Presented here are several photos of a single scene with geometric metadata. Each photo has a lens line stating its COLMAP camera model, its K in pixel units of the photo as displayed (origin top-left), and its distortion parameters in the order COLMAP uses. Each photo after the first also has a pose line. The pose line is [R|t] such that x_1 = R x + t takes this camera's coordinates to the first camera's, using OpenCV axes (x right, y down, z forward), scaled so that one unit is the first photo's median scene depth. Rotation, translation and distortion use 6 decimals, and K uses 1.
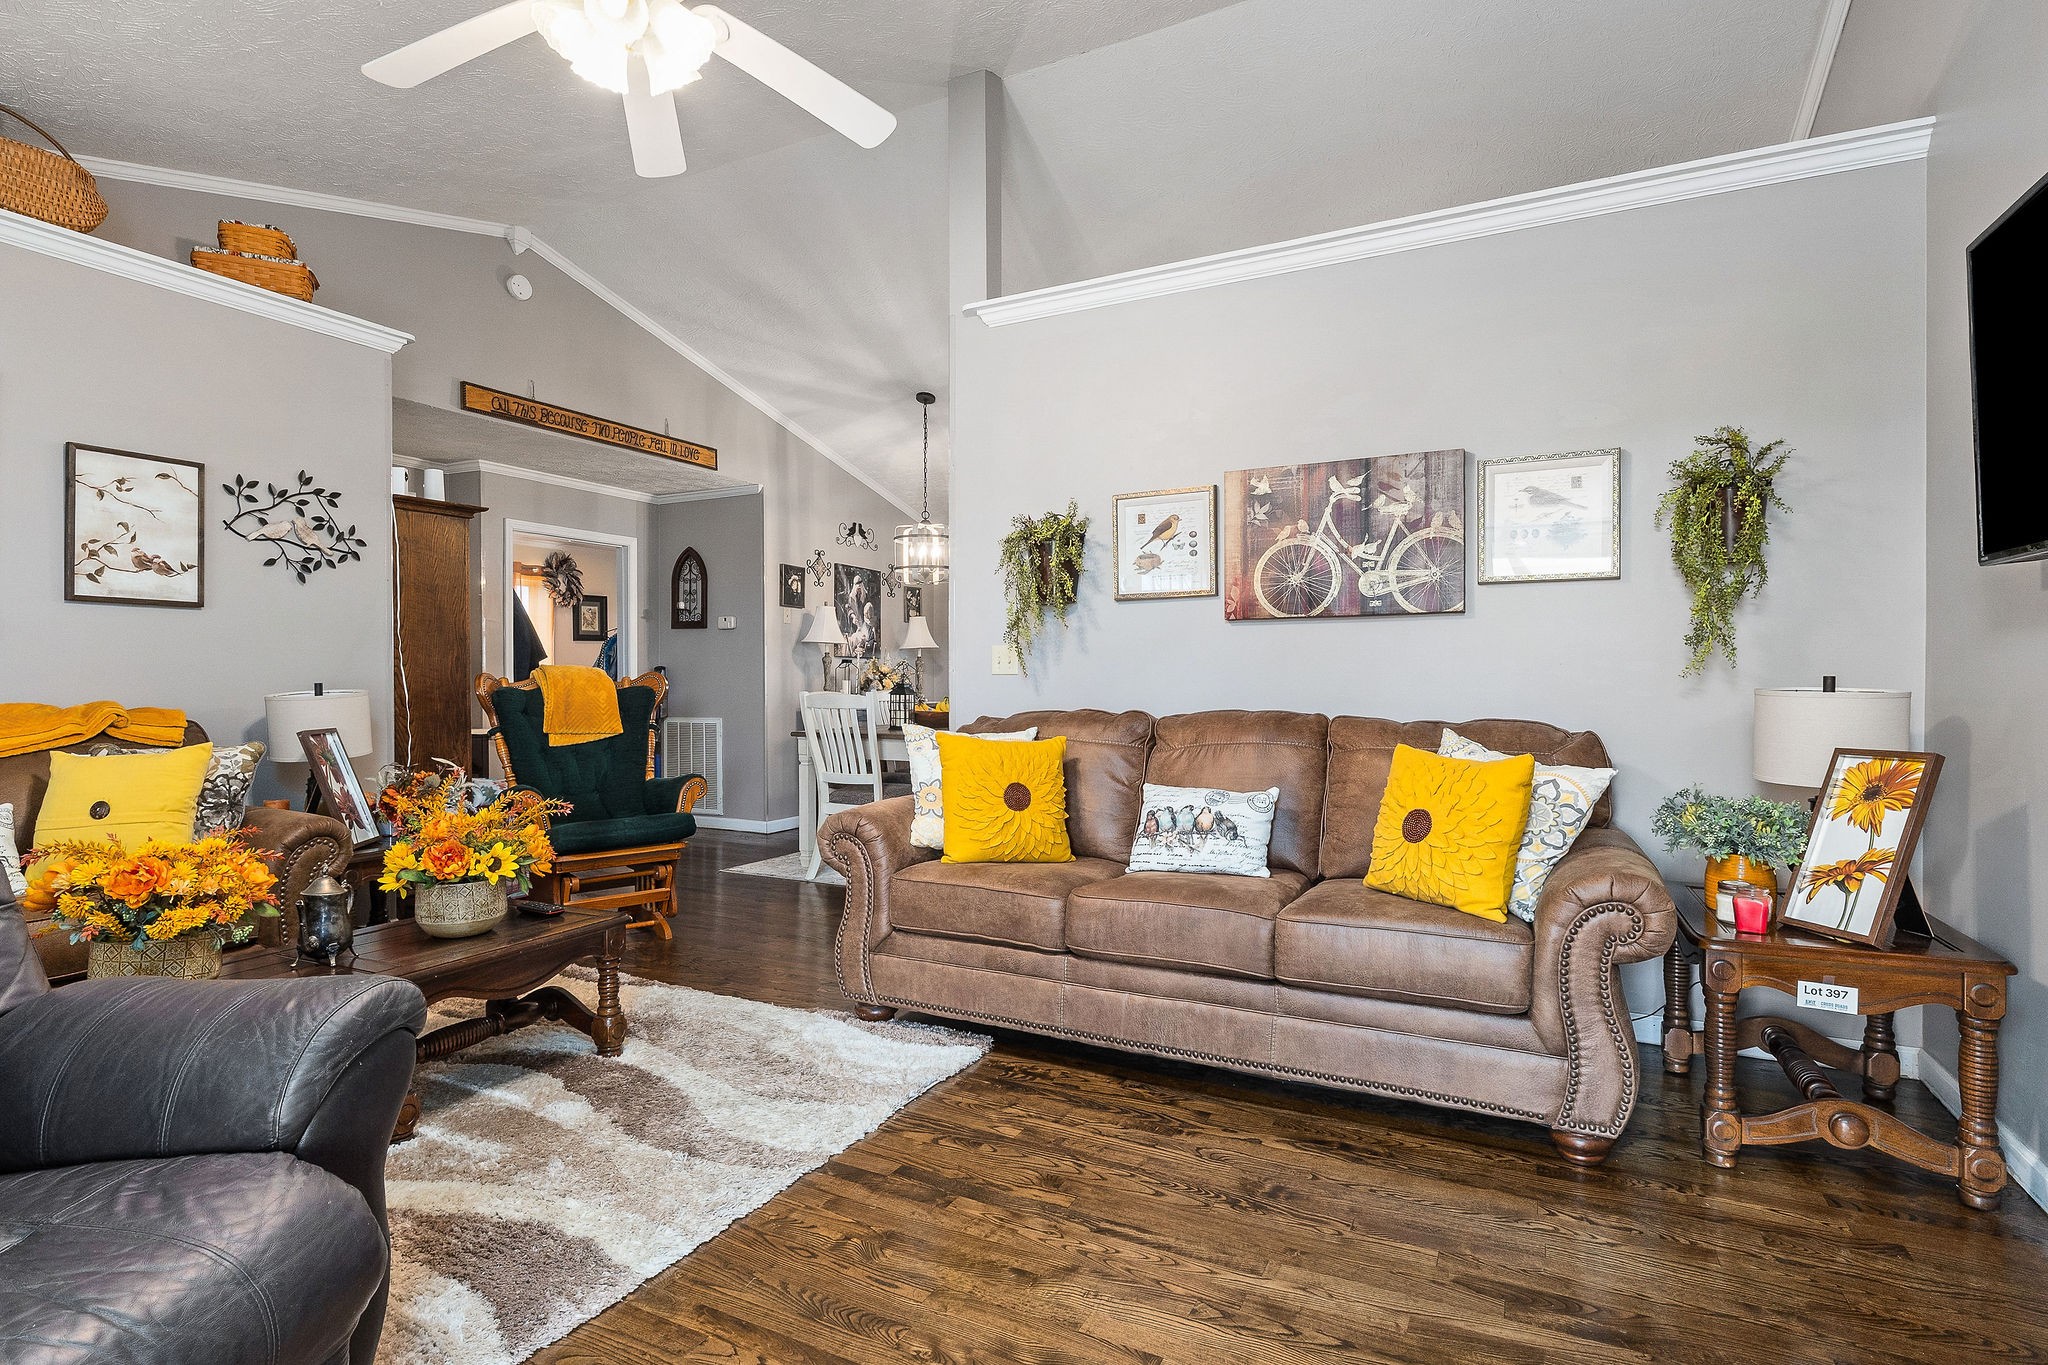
lens RADIAL K [[1002.9, 0, 1061.7], [0, 1002.9, 682.9], [0, 0, 1]] dist [-0.002035, -0.000578]
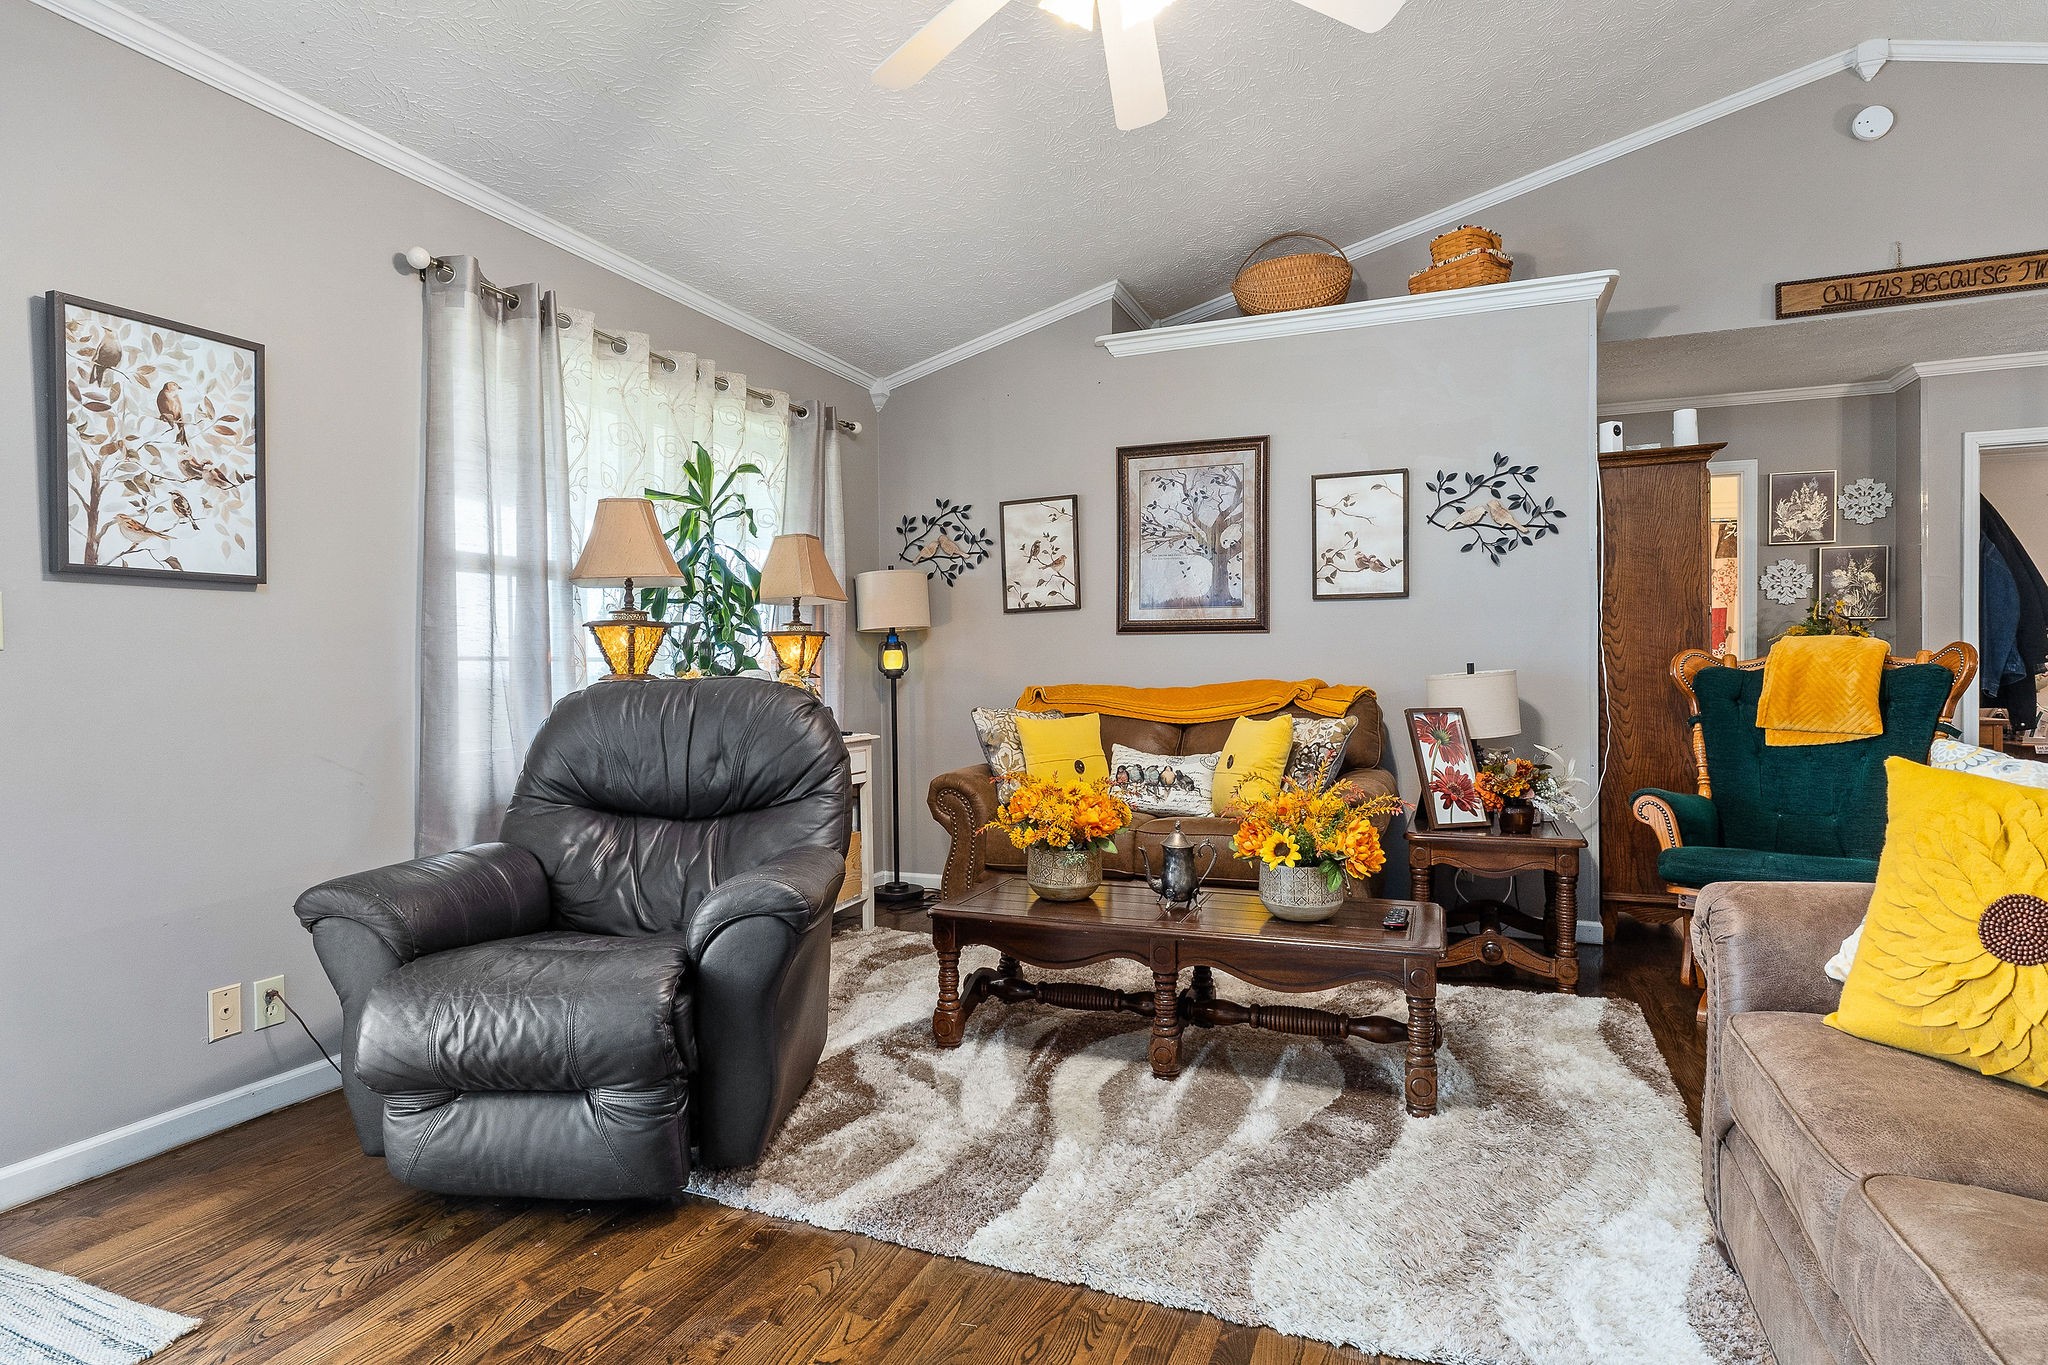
lens RADIAL K [[1080.3, 0, 1024.0], [0, 1080.3, 682.5], [0, 0, 1]] dist [-0.002868, -0.000808]
pose [[0.057175, 0.011521, -0.998298, 0.311670], [0.006108, 0.999911, 0.011890, 0.003819], [0.998345, -0.006778, 0.057100, 0.474948]]
